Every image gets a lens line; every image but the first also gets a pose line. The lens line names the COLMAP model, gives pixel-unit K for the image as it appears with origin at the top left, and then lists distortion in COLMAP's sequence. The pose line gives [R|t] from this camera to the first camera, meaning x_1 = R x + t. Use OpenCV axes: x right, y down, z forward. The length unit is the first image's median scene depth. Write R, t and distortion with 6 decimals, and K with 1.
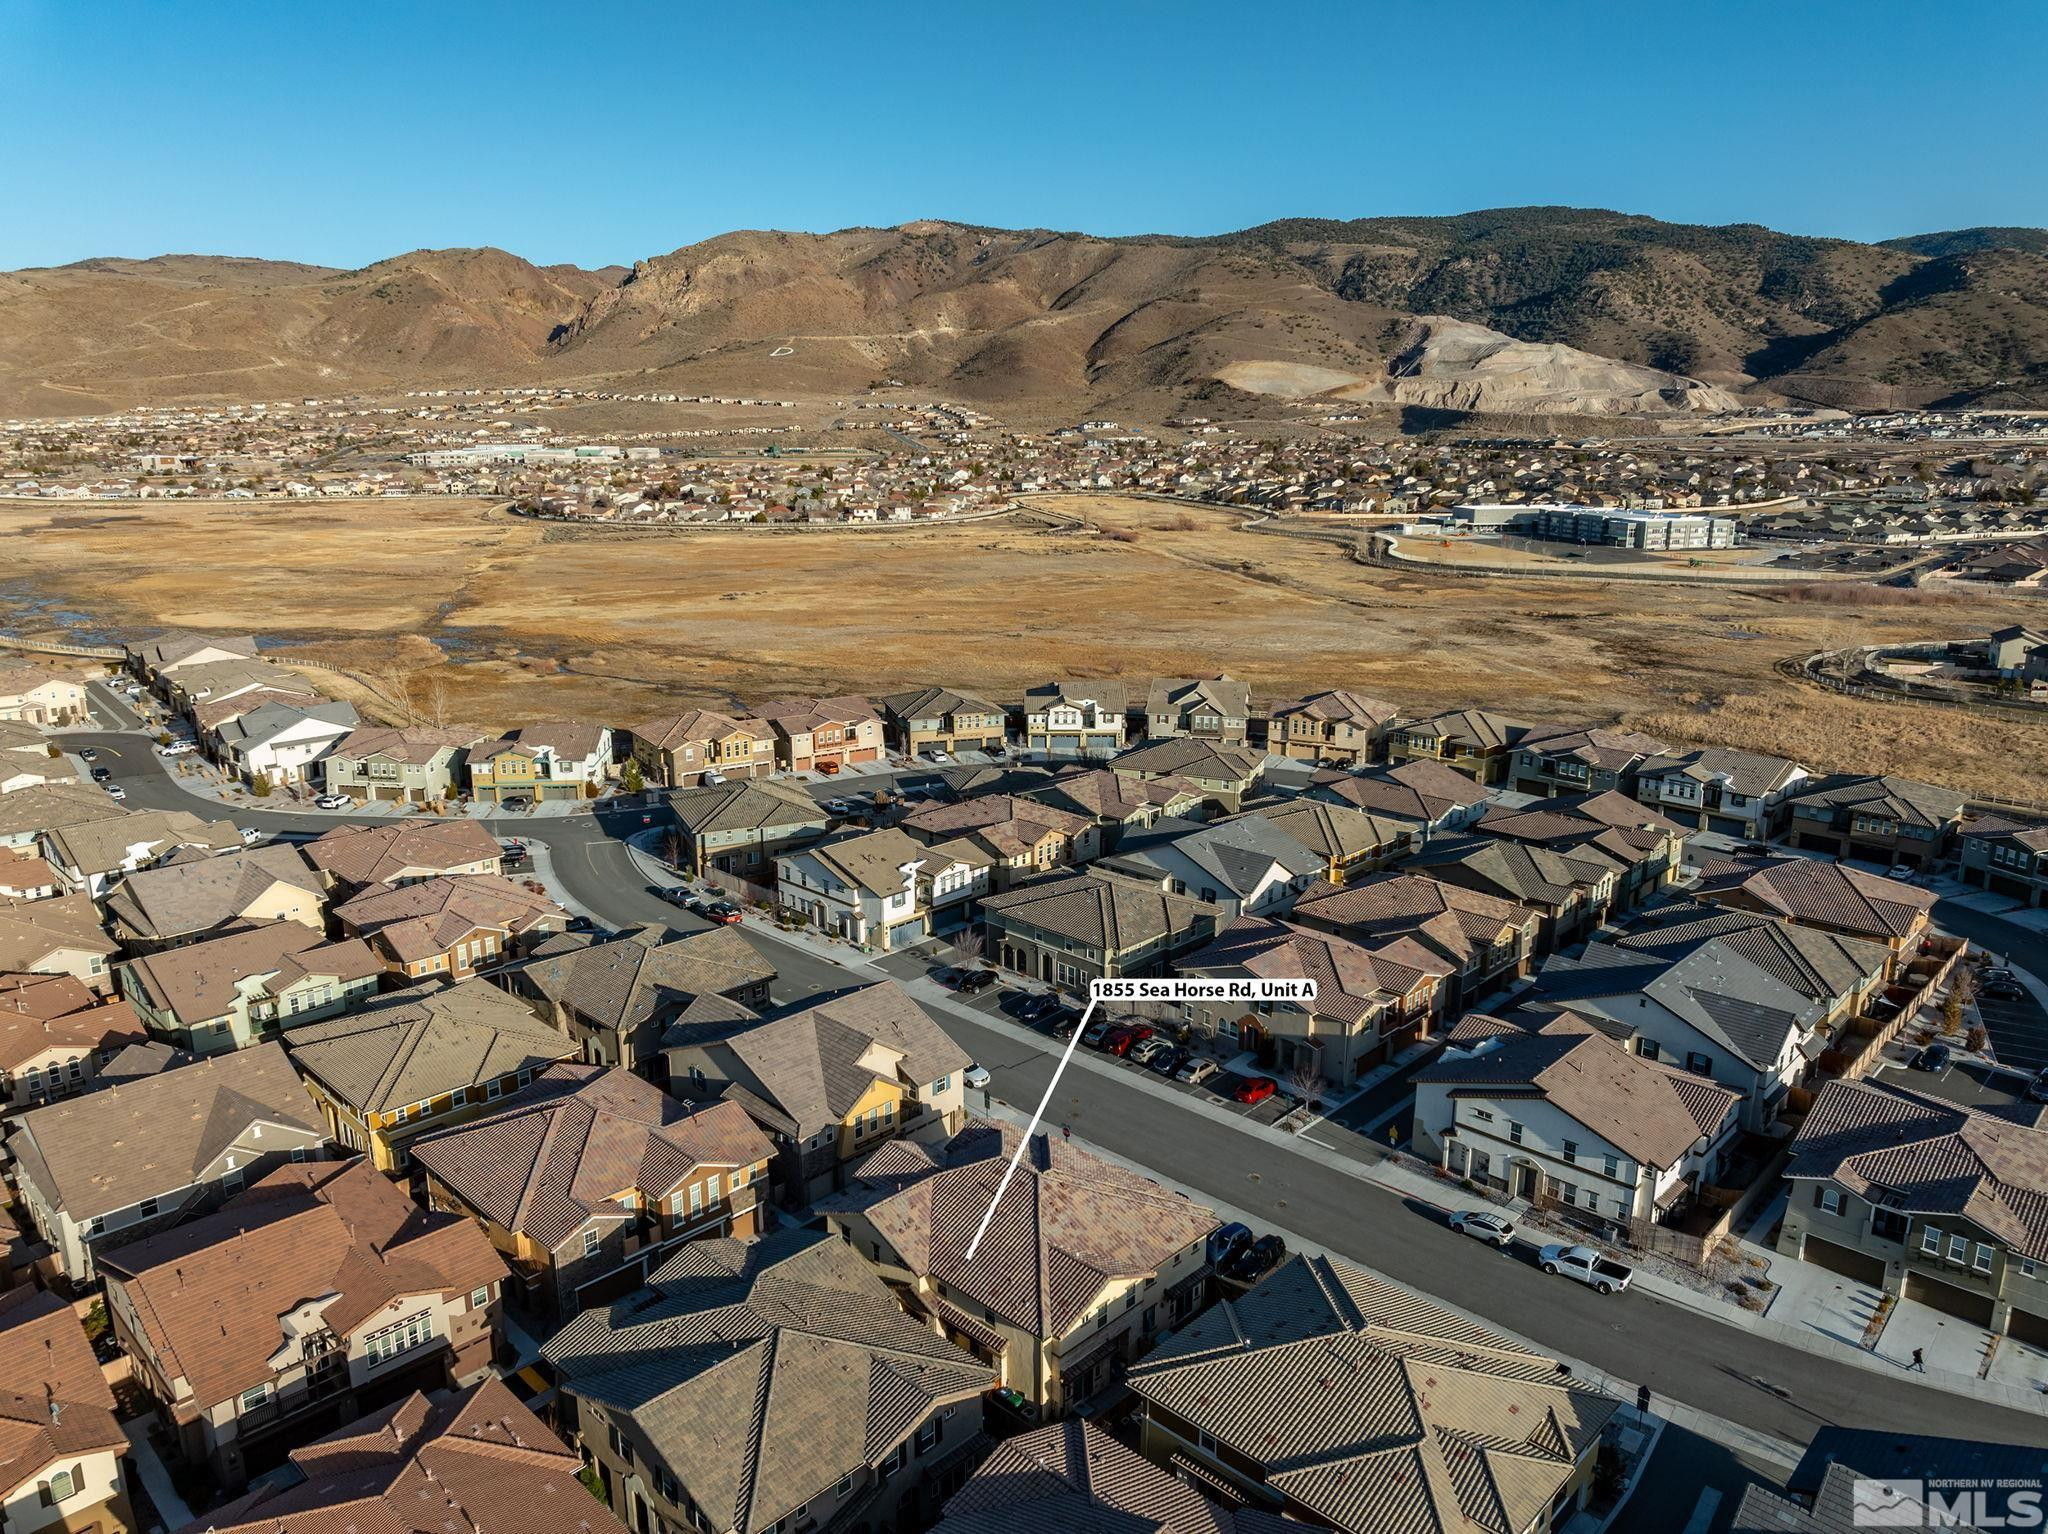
lens RADIAL K [[1436.0, 0, 1033.4], [0, 1436.0, 758.5], [0, 0, 1]] dist [-0.031365, 0.018430]
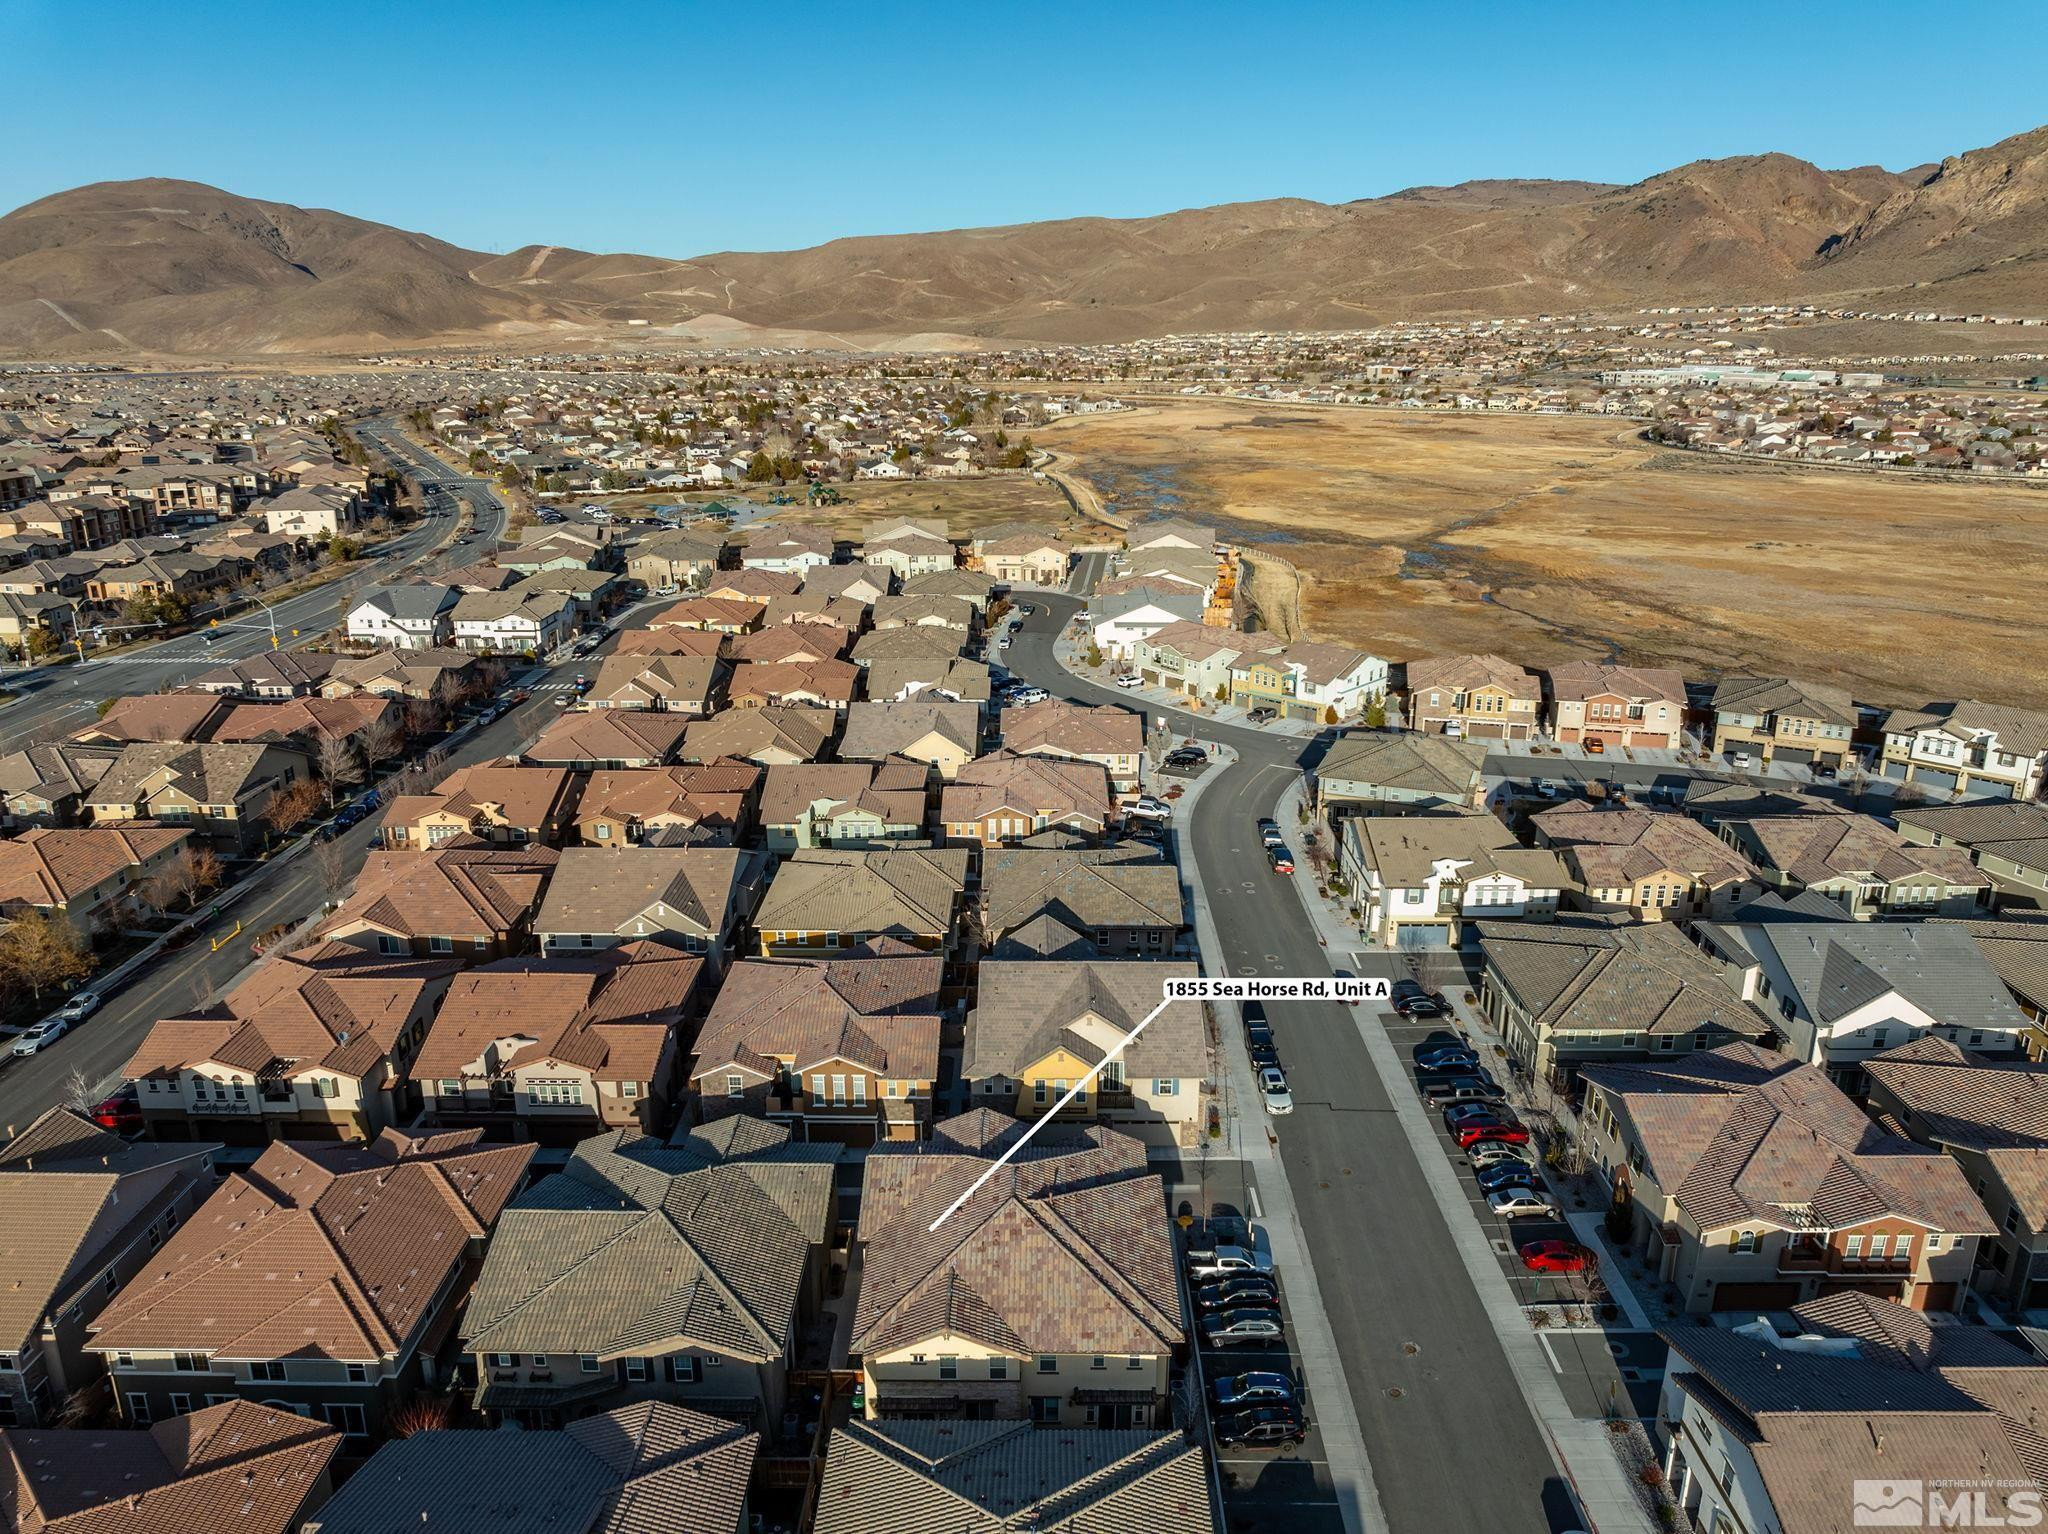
lens RADIAL K [[1436.0, 0, 1034.9], [0, 1436.0, 757.4], [0, 0, 1]] dist [-0.031365, 0.018430]
pose [[0.688930, 0.211021, -0.693430, 0.281842], [-0.173927, 0.976860, 0.124474, -0.043922], [0.703651, 0.034852, 0.709691, 0.182884]]
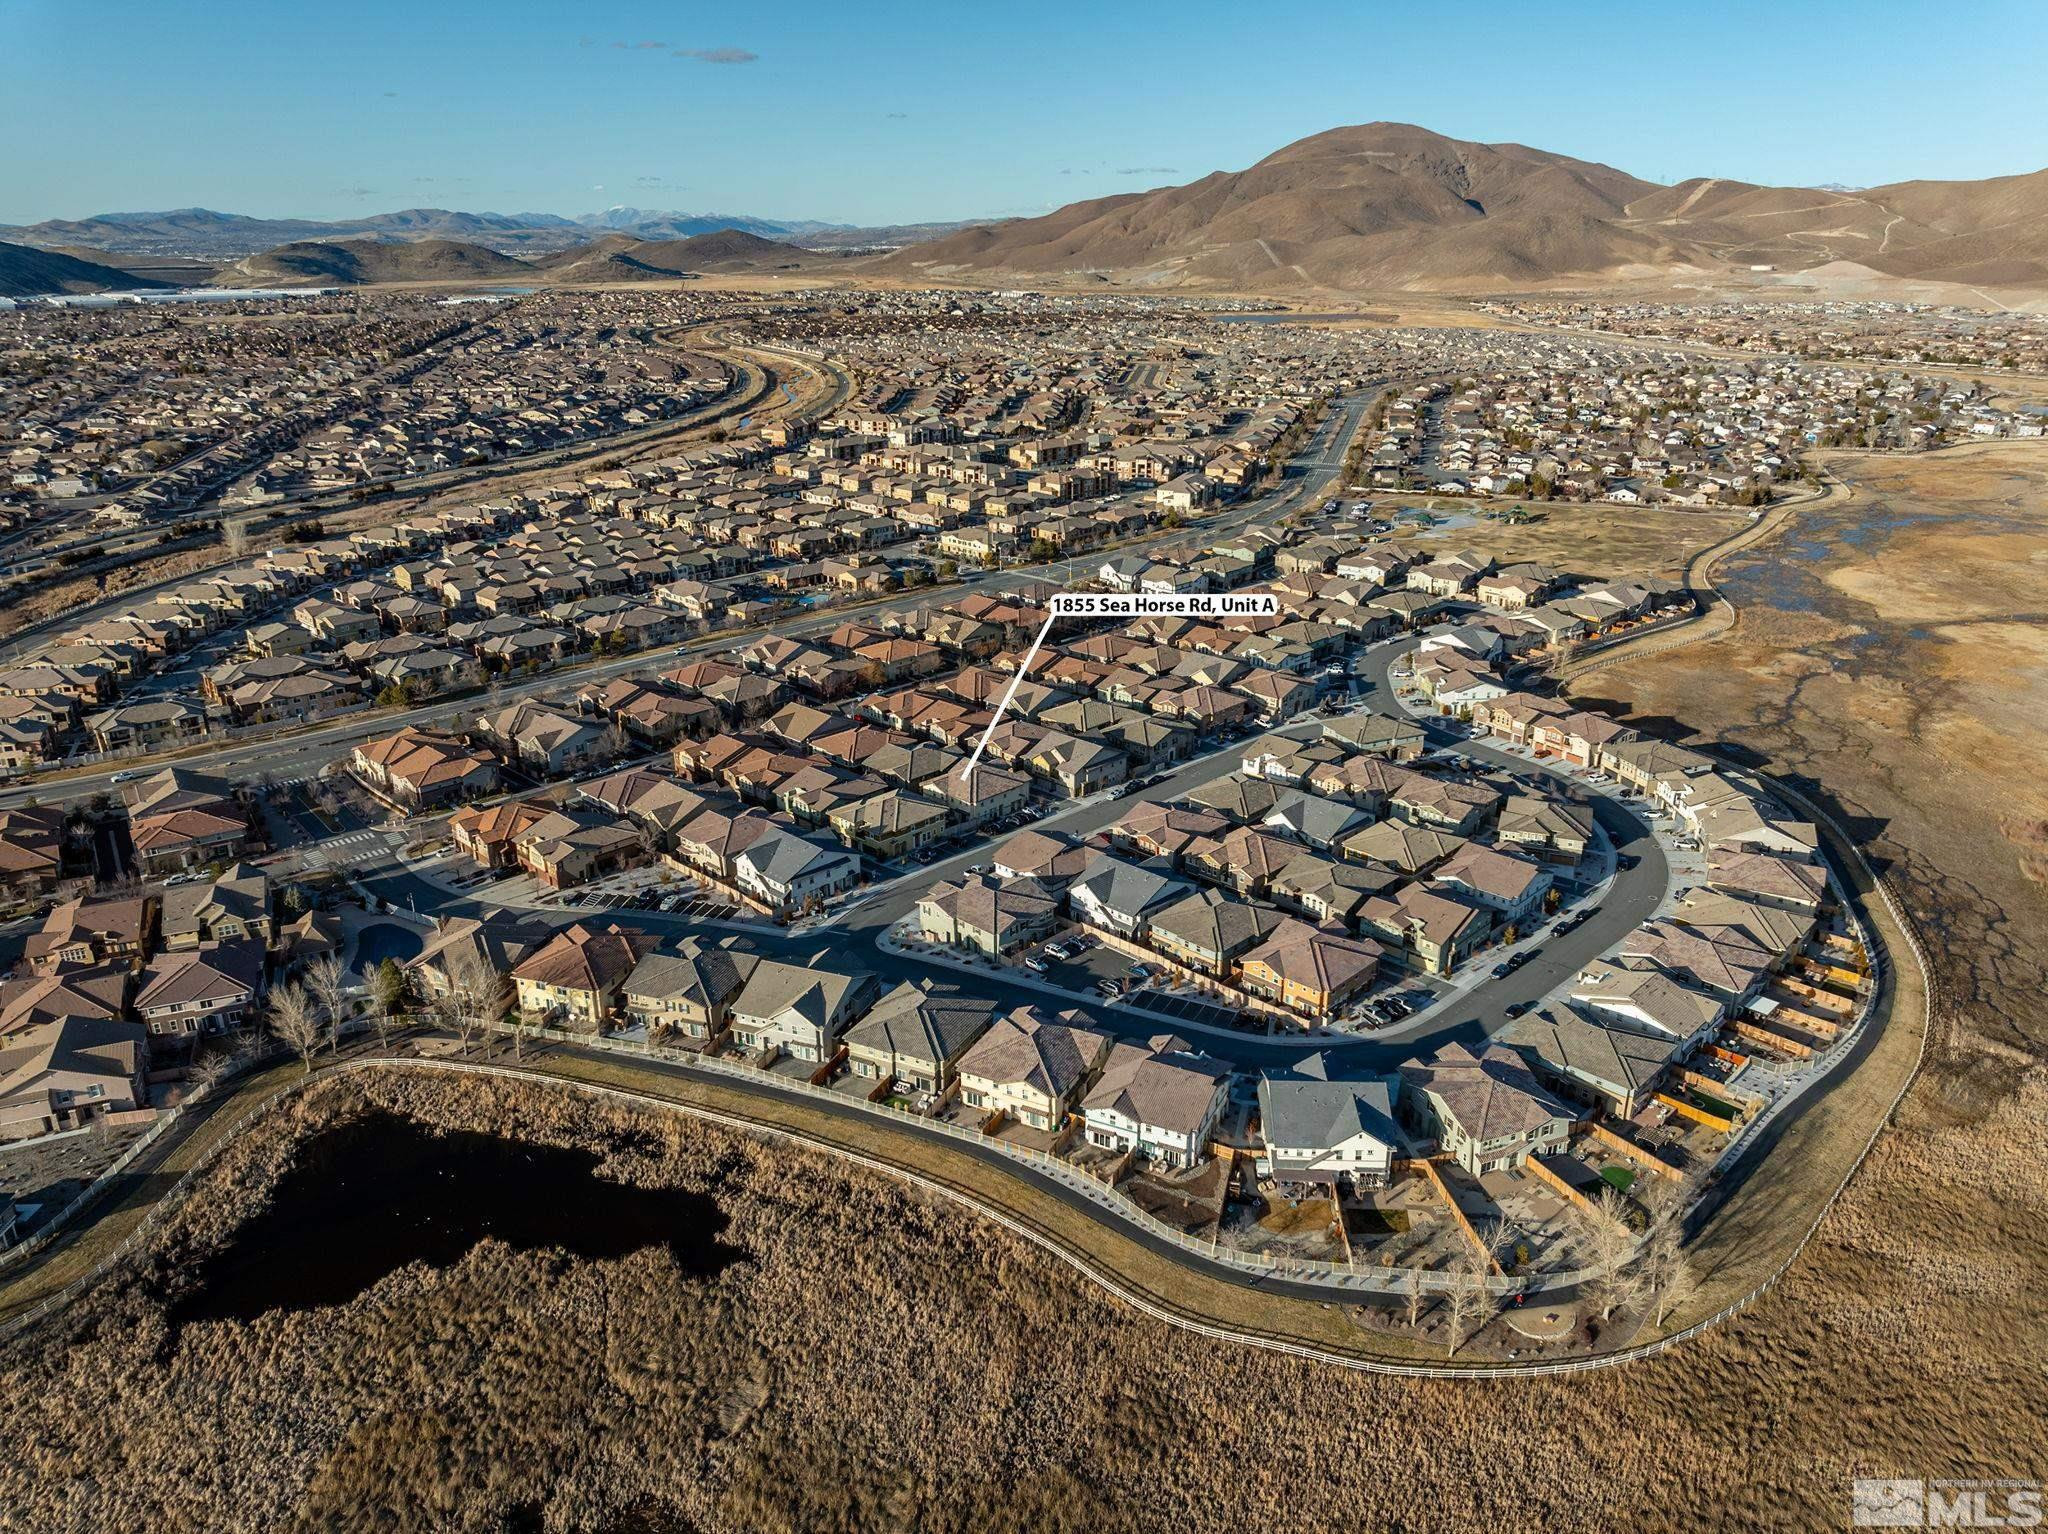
lens RADIAL K [[1436.0, 0, 1035.3], [0, 1436.0, 764.8], [0, 0, 1]] dist [-0.031365, 0.018430]
pose [[-0.000569, 0.348493, -0.937311, 1.645936], [-0.236677, 0.910634, 0.338718, -0.473434], [0.971588, 0.222033, 0.081963, 0.425381]]
